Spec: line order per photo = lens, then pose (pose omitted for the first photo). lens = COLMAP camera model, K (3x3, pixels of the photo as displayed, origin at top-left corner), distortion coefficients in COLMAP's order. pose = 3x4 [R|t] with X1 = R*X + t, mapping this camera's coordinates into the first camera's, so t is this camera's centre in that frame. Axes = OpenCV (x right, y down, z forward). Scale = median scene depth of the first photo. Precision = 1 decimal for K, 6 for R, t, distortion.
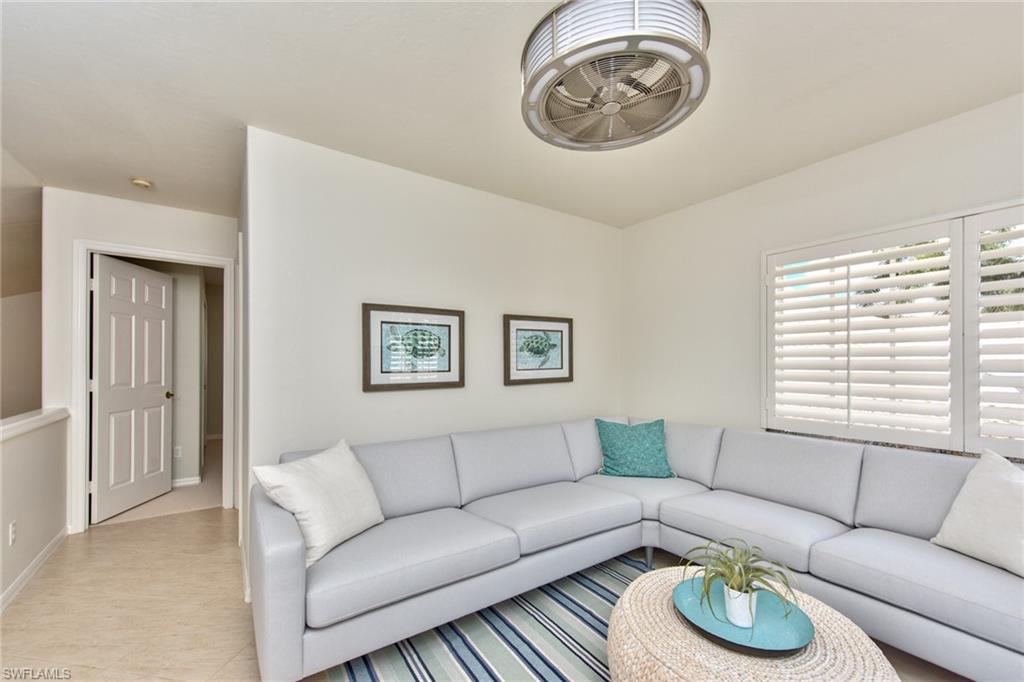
lens RADIAL K [[403.6, 0, 504.5], [0, 403.6, 359.0], [0, 0, 1]] dist [-0.000318, -0.000179]
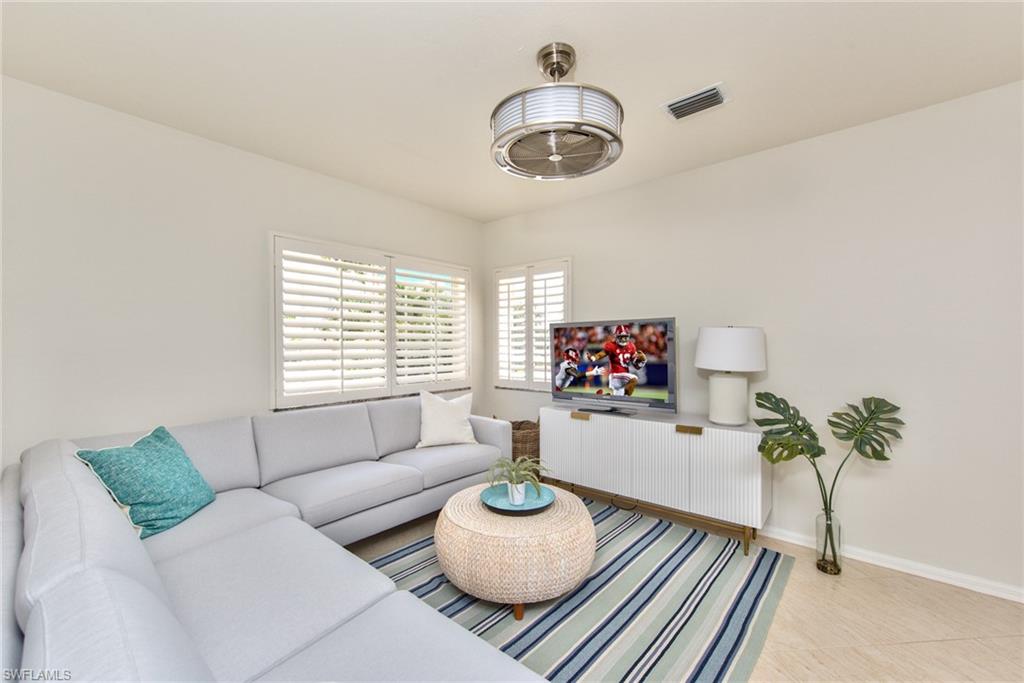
lens RADIAL K [[413.9, 0, 505.6], [0, 413.9, 347.7], [0, 0, 1]] dist [-0.000562, -0.000105]
pose [[-0.249520, -0.005883, 0.968352, -0.526814], [-0.008892, 0.999953, 0.003783, 0.012082], [-0.968329, -0.007666, -0.249561, 0.765253]]
